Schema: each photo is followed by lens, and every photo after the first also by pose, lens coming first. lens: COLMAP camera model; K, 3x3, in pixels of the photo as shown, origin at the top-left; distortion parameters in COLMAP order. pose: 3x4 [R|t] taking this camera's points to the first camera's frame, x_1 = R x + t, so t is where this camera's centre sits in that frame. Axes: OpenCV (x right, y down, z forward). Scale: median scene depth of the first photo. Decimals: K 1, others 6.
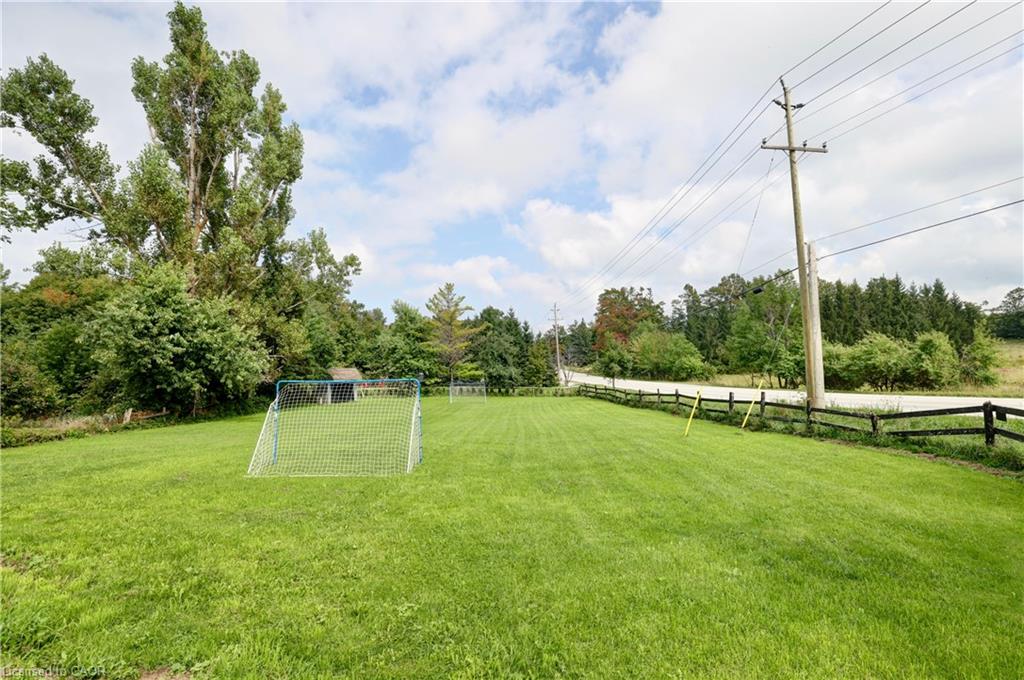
lens RADIAL K [[443.4, 0, 515.7], [0, 443.4, 340.6], [0, 0, 1]] dist [-0.002576, 0.000291]
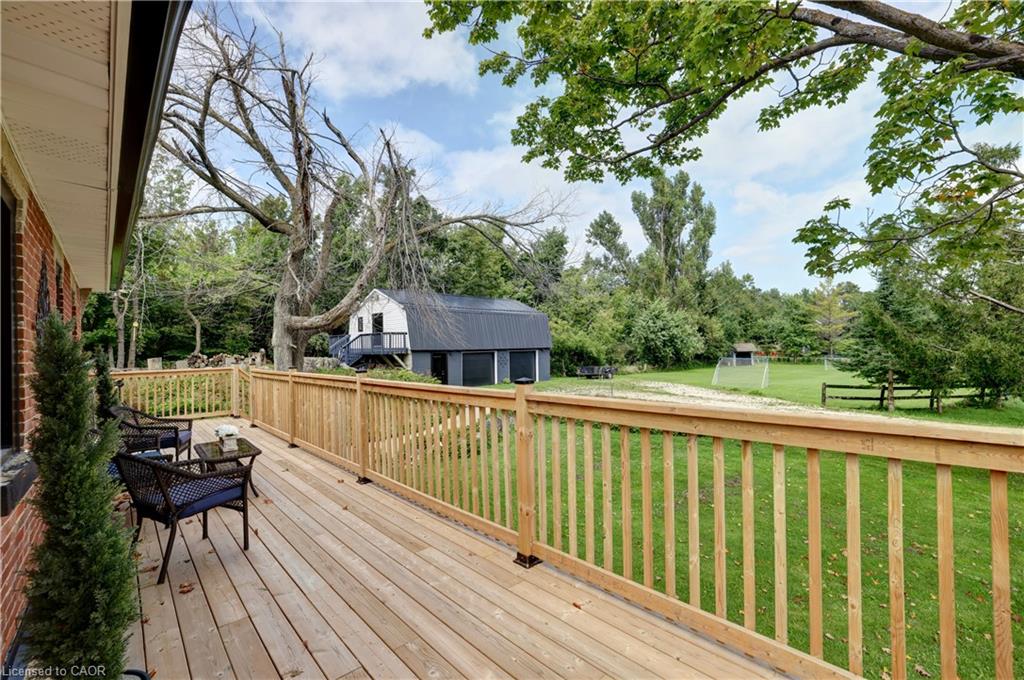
lens RADIAL K [[443.4, 0, 515.7], [0, 443.4, 340.6], [0, 0, 1]] dist [-0.002576, 0.000291]
pose [[0.658976, 0.009036, -0.752110, 0.310327], [0.057887, 0.996353, 0.062690, -0.113287], [0.749933, -0.084848, 0.656050, -0.763139]]
